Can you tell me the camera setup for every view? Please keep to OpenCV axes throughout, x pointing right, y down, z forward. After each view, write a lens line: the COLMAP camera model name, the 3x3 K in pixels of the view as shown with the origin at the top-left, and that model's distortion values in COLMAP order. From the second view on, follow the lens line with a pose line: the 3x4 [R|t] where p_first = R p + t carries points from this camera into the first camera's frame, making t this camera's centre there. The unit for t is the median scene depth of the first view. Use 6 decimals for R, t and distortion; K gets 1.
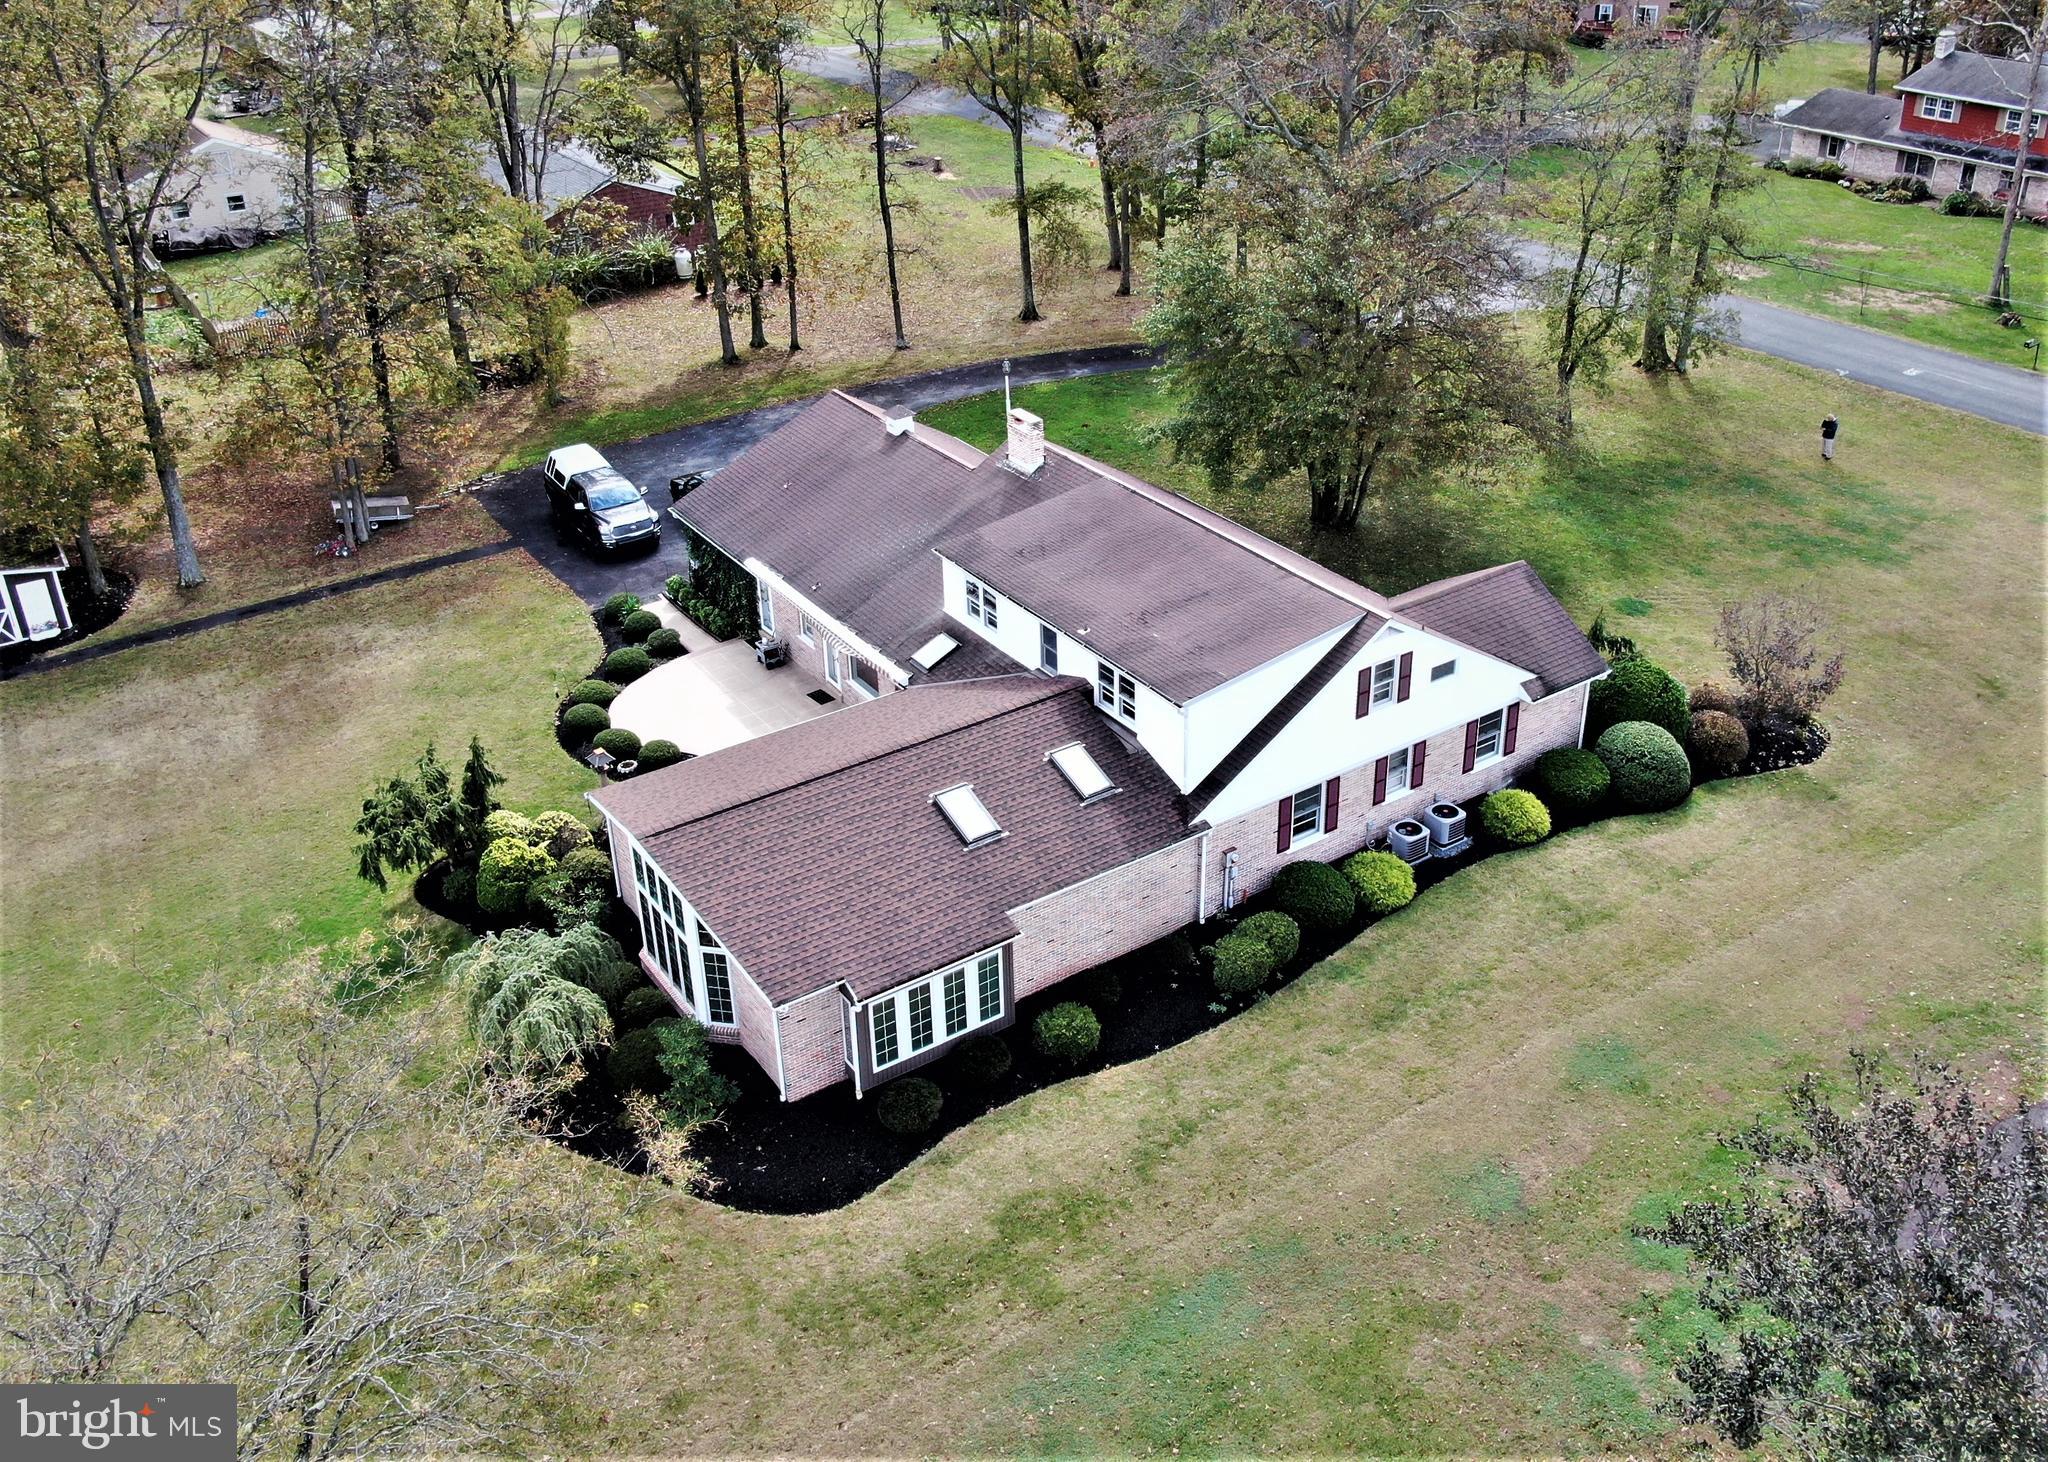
lens RADIAL K [[1755.9, 0, 1079.0], [0, 1755.9, 639.0], [0, 0, 1]] dist [-0.014306, -0.001505]
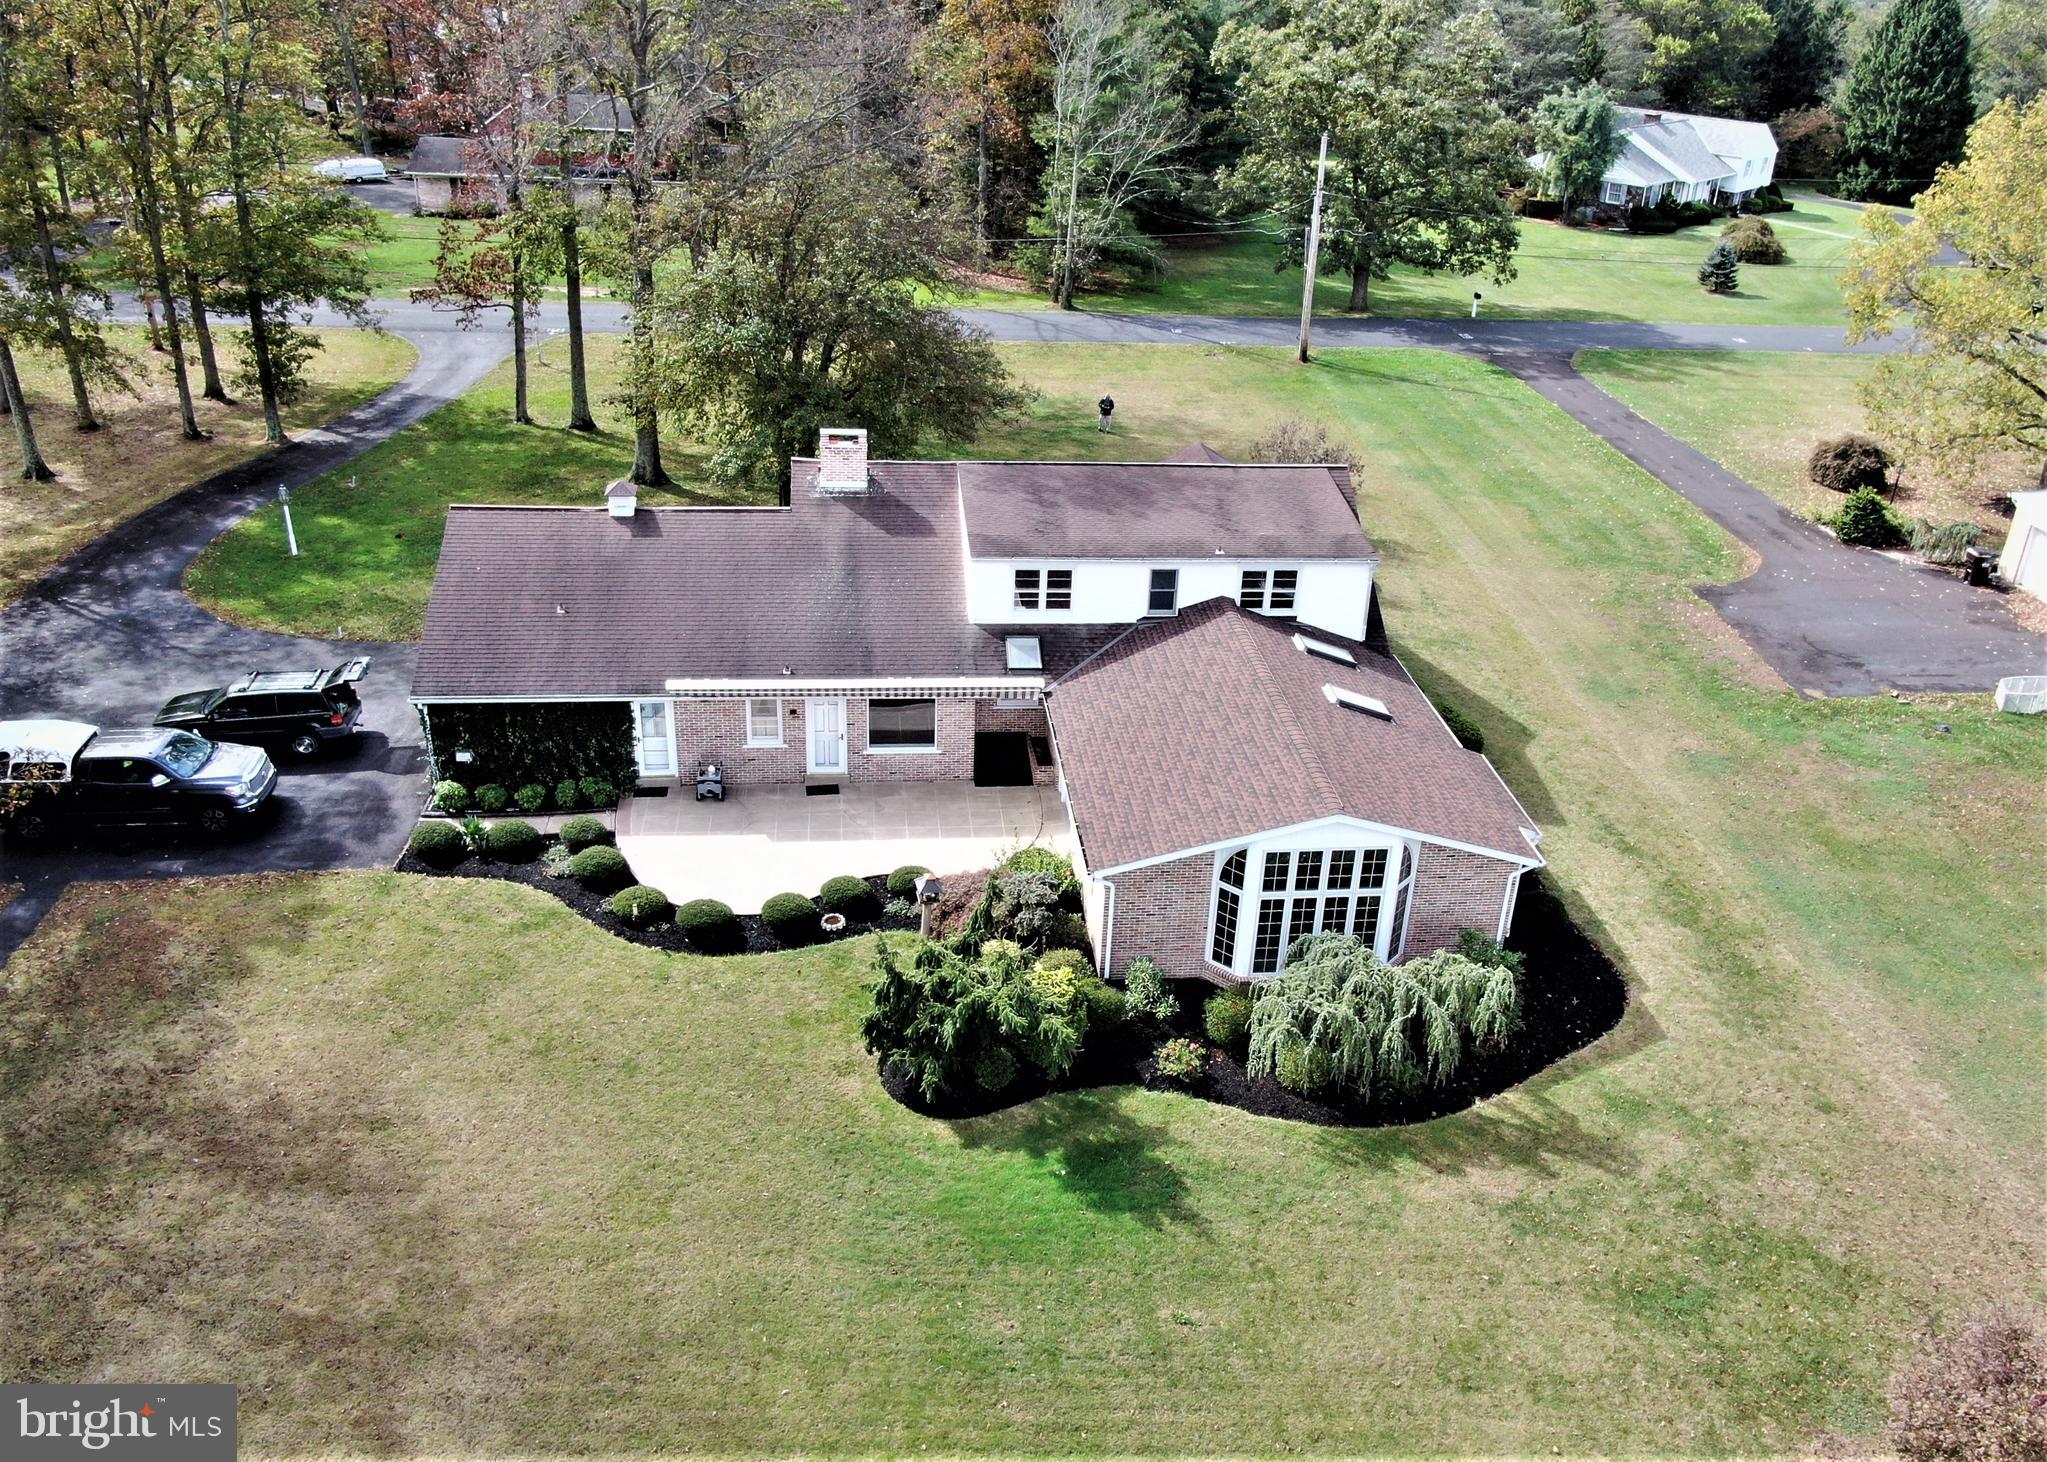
lens RADIAL K [[1664.9, 0, 1075.8], [0, 1664.9, 735.3], [0, 0, 1]] dist [-0.015011, 0.002288]
pose [[0.466878, -0.362069, 0.806803, -0.901994], [0.351227, 0.913217, 0.206577, -0.143448], [-0.811581, 0.186925, 0.553530, 0.525640]]
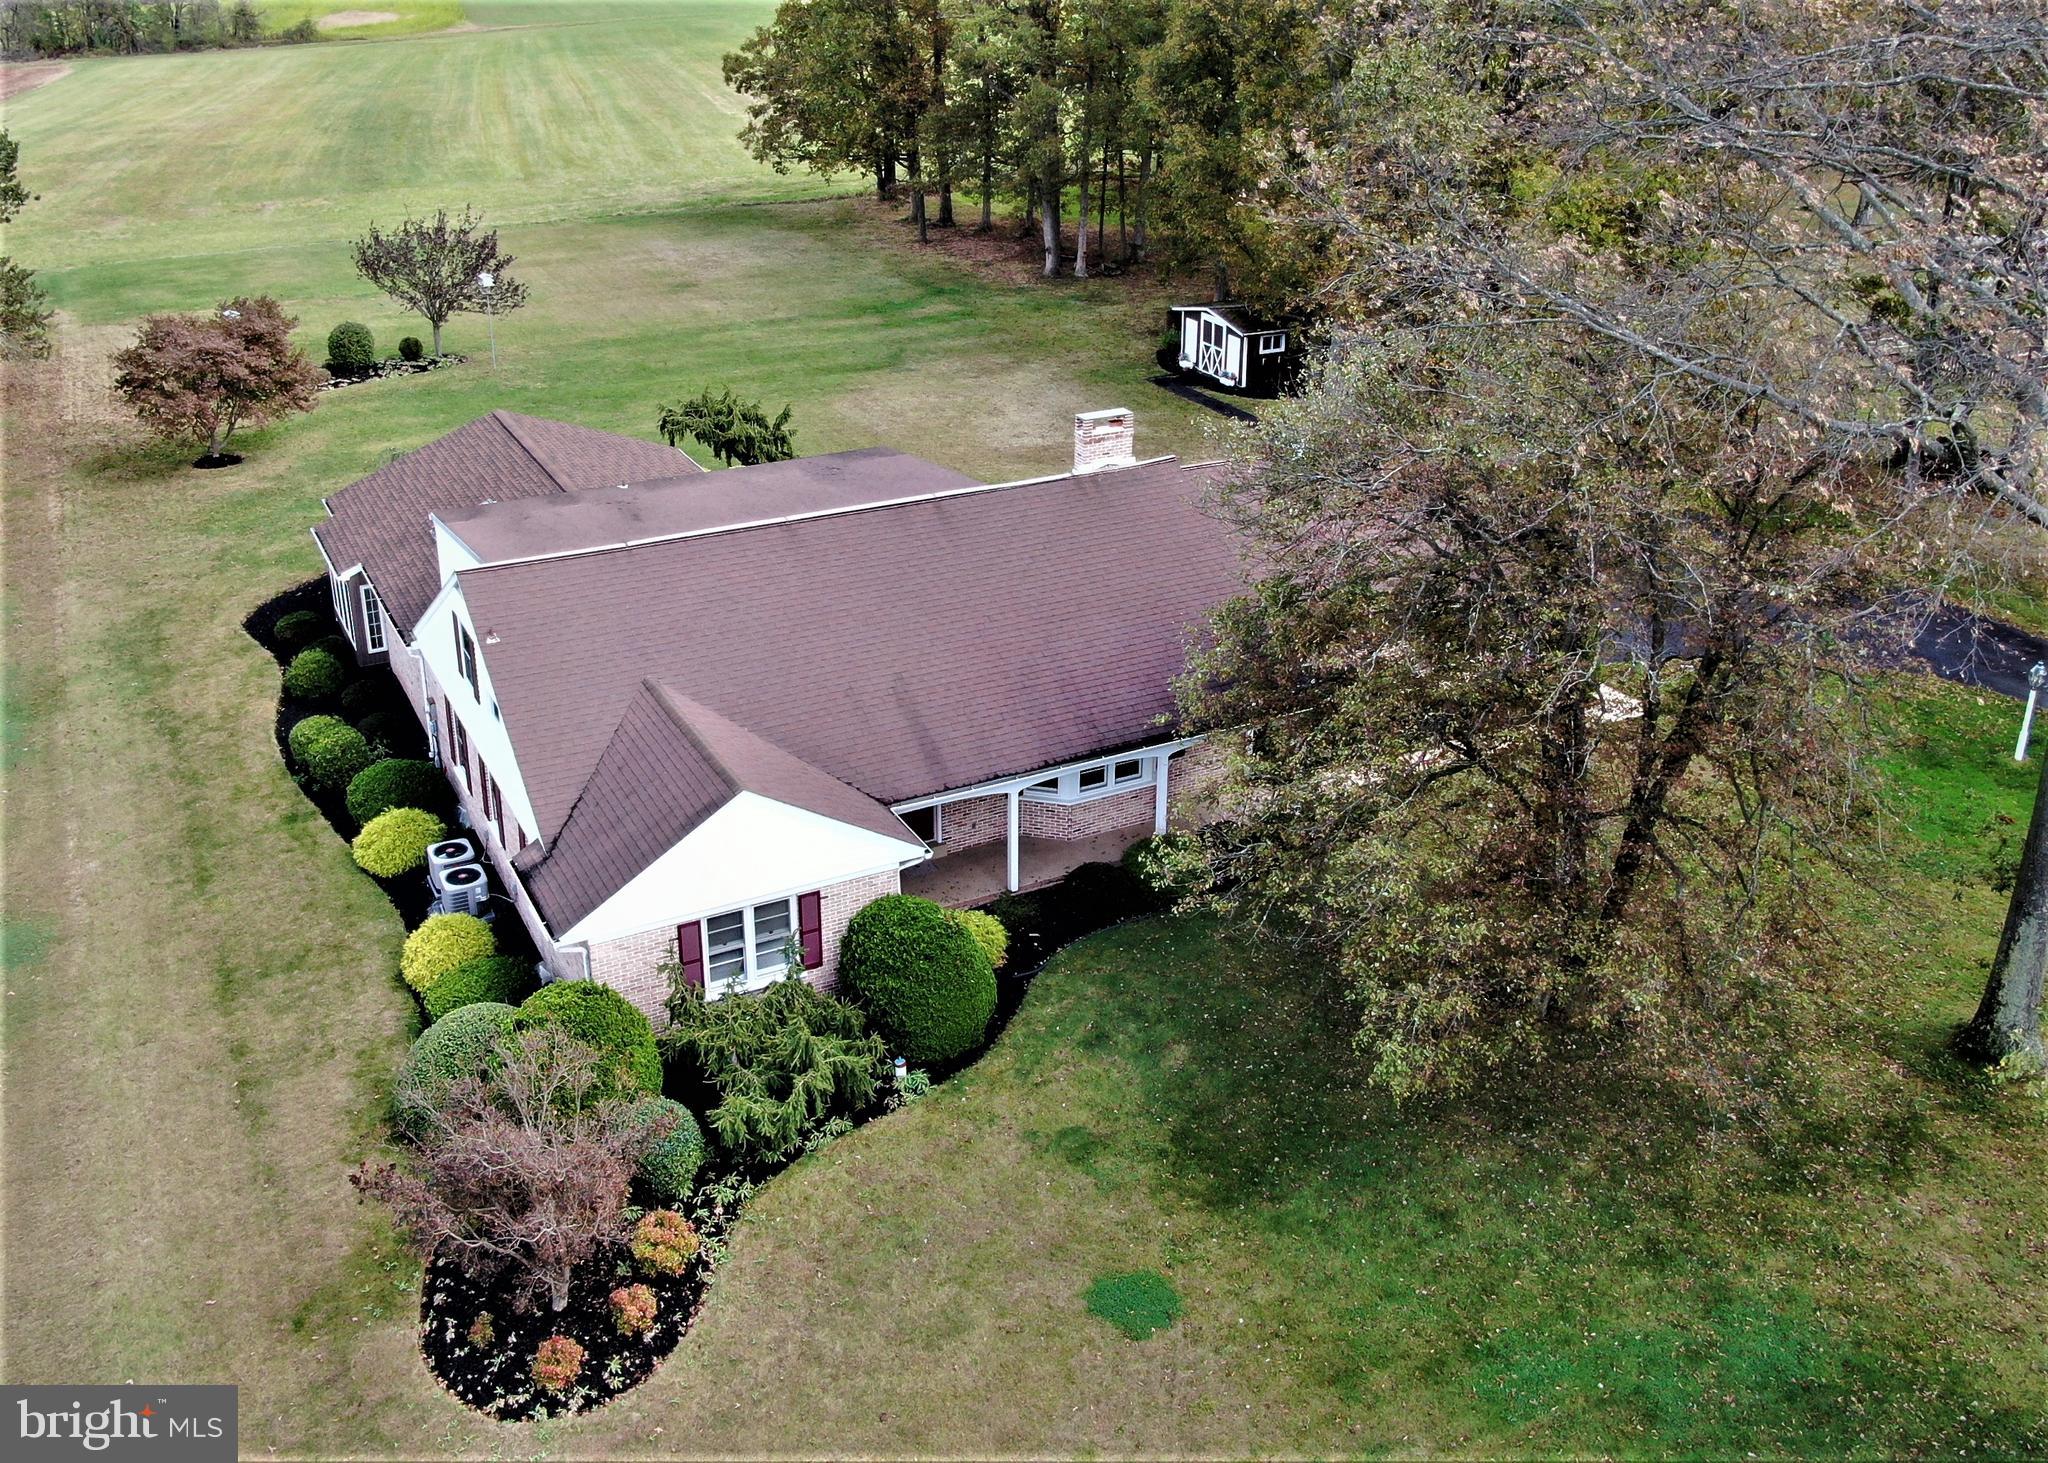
lens RADIAL K [[1884.2, 0, 1022.5], [0, 1884.2, 646.1], [0, 0, 1]] dist [-0.009006, 0.002925]
pose [[-0.123016, 0.403542, -0.906654, 0.909603], [-0.458655, 0.787050, 0.412539, -0.443252], [0.880058, 0.466590, 0.088267, 1.134424]]
